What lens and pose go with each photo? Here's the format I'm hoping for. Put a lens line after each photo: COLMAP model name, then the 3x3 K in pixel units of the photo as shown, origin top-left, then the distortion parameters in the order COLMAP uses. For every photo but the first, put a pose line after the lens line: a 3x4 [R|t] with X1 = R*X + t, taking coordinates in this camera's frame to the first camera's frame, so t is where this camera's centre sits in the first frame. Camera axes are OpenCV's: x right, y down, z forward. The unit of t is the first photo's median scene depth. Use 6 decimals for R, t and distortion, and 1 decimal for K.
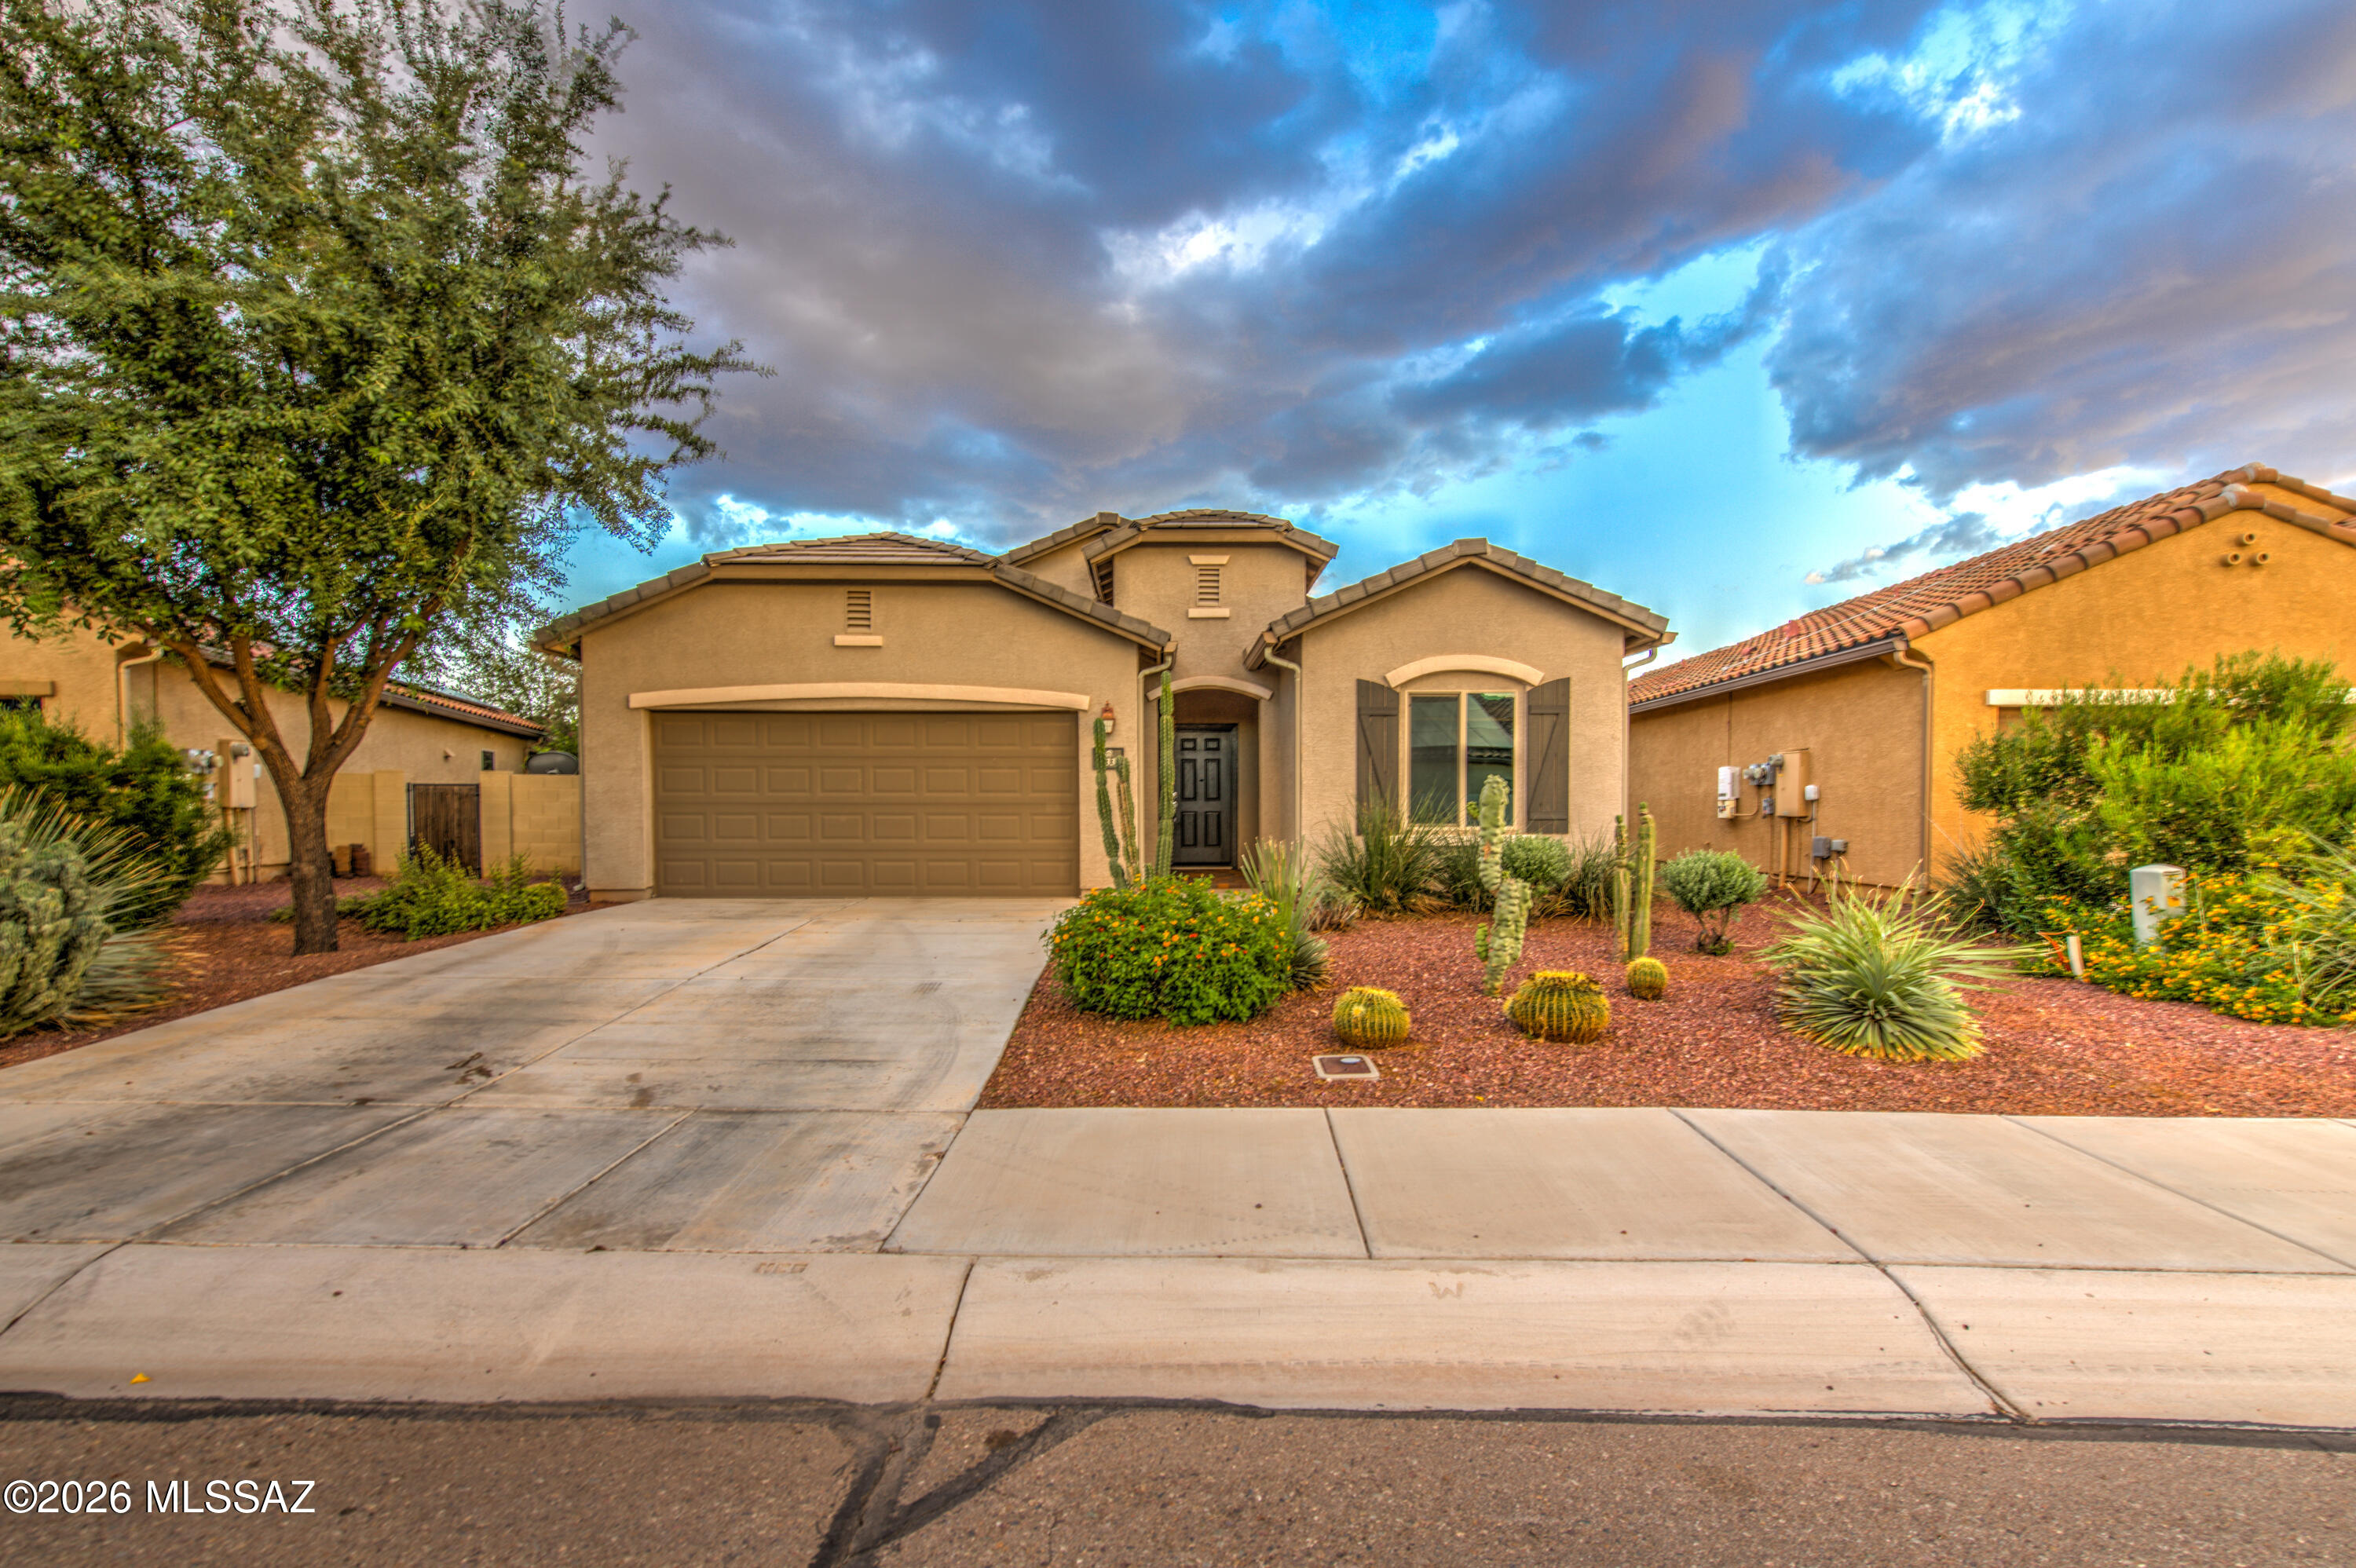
lens RADIAL K [[1006.9, 0, 1179.0], [0, 1006.9, 792.6], [0, 0, 1]] dist [-0.006160, -0.000525]
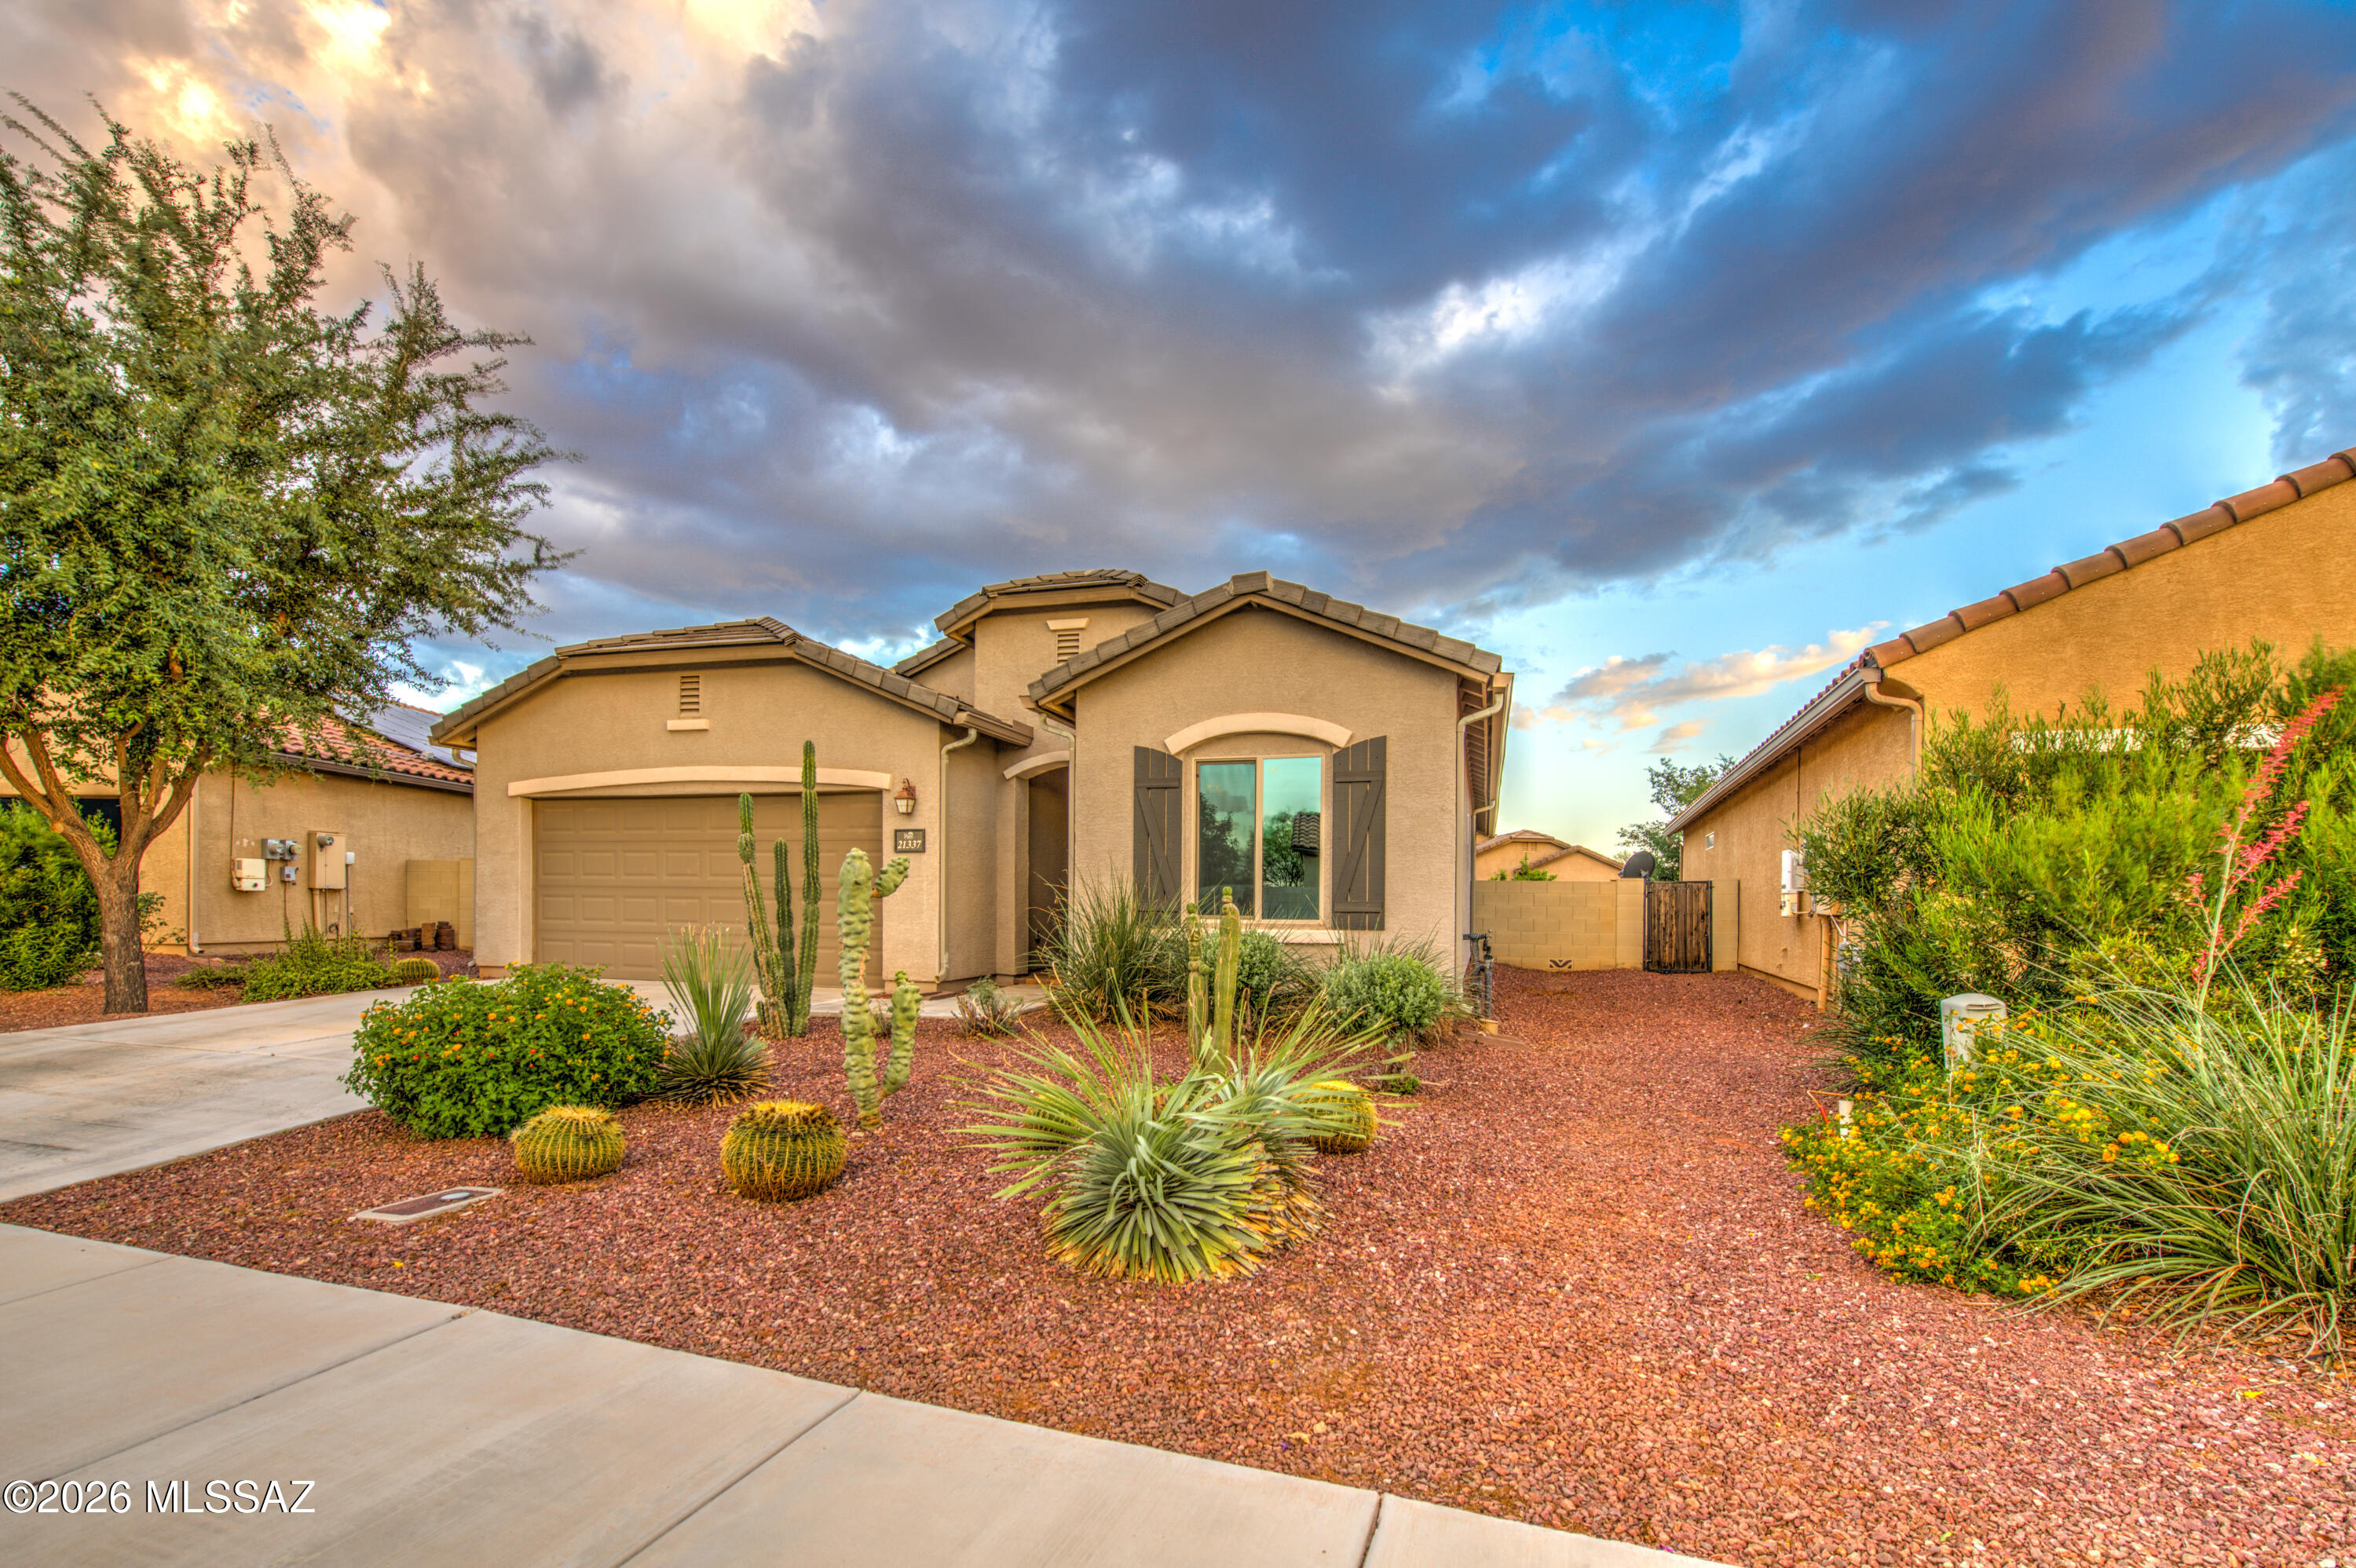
lens RADIAL K [[1006.9, 0, 1178.1], [0, 1006.9, 873.8], [0, 0, 1]] dist [-0.009675, 0.008557]
pose [[0.961368, 0.003289, -0.275247, 0.381671], [-0.006729, 0.999911, -0.011554, 0.005333], [0.275184, 0.012960, 0.961304, 0.152922]]
